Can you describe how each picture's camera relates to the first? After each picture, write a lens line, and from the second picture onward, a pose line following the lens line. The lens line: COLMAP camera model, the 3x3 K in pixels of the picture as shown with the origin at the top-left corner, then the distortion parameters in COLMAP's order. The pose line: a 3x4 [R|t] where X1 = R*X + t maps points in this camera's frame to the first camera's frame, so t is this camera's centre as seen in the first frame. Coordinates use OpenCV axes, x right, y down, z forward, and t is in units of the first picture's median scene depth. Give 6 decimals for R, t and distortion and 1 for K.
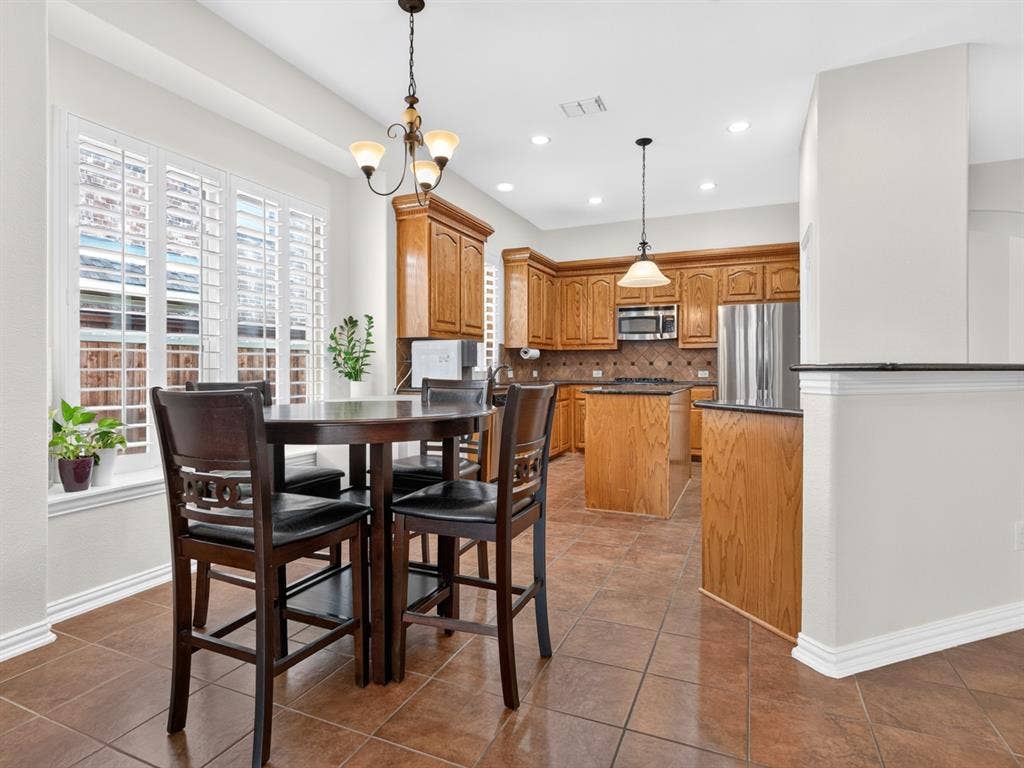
lens RADIAL K [[548.1, 0, 500.4], [0, 548.1, 378.3], [0, 0, 1]] dist [0.000277, -0.000114]
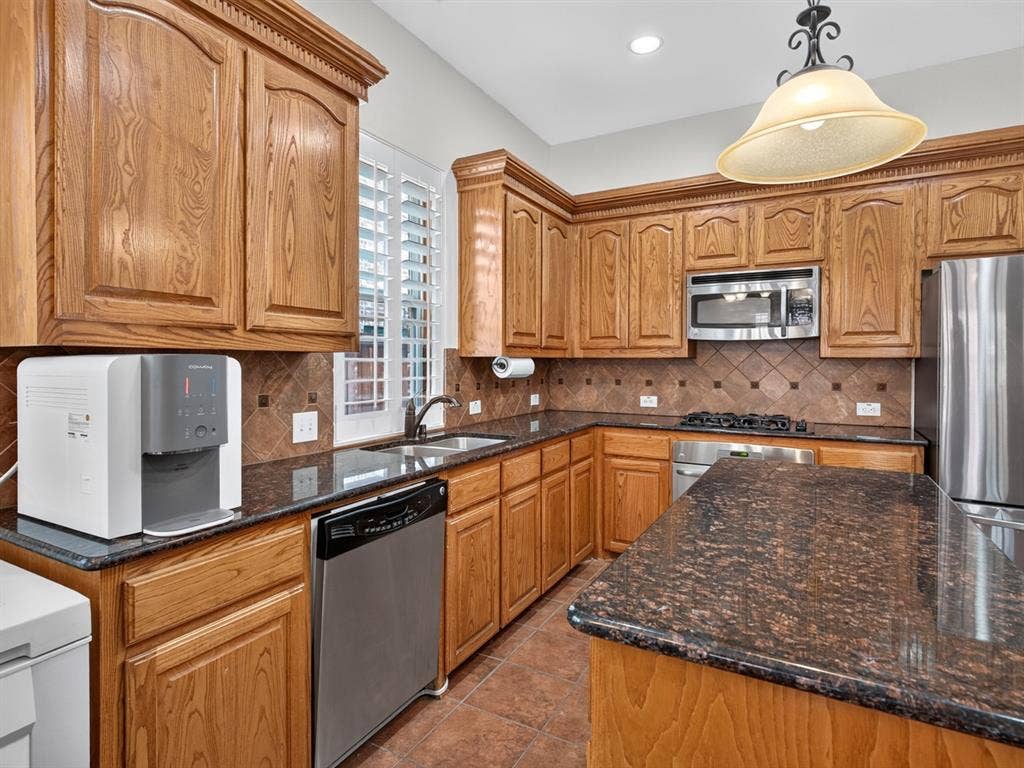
lens RADIAL K [[547.3, 0, 502.9], [0, 547.3, 366.3], [0, 0, 1]] dist [-0.011513, -0.001017]
pose [[0.996526, 0.002765, -0.083233, 0.087219], [-0.003413, 0.999965, -0.007636, -0.042462], [0.083209, 0.007893, 0.996501, 0.501281]]
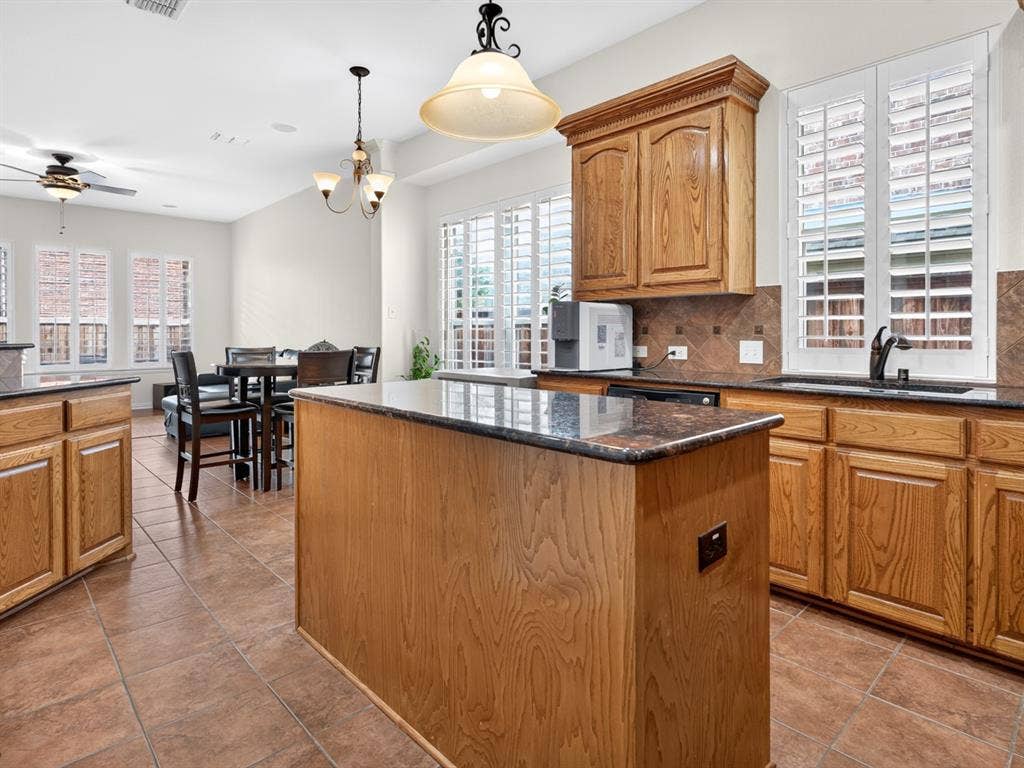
lens RADIAL K [[561.1, 0, 510.3], [0, 561.1, 338.9], [0, 0, 1]] dist [-0.000238, -0.000153]
pose [[-0.377424, 0.007951, -0.926007, 0.433251], [-0.013466, 0.999810, 0.014073, -0.021175], [0.925943, 0.017781, -0.377245, 0.825583]]
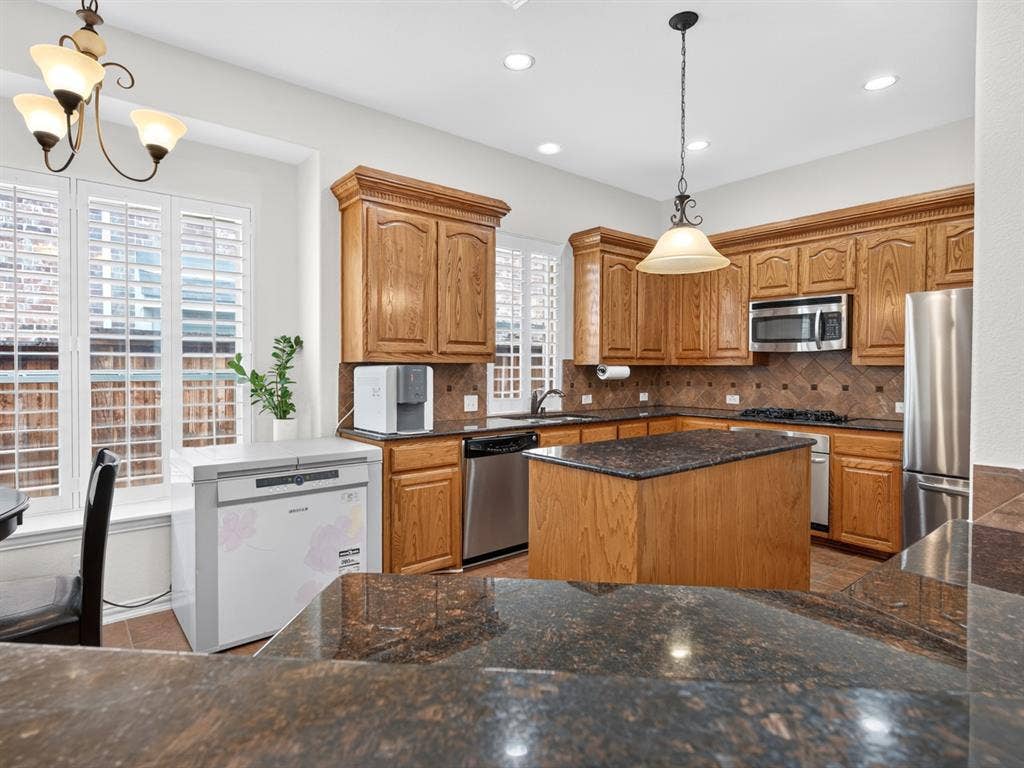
lens RADIAL K [[548.1, 0, 500.4], [0, 548.1, 378.3], [0, 0, 1]] dist [0.000277, -0.000114]
pose [[0.894037, 0.012057, -0.447831, 0.249729], [-0.010710, 0.999927, 0.005539, -0.039691], [0.447865, -0.000156, 0.894101, 0.281241]]
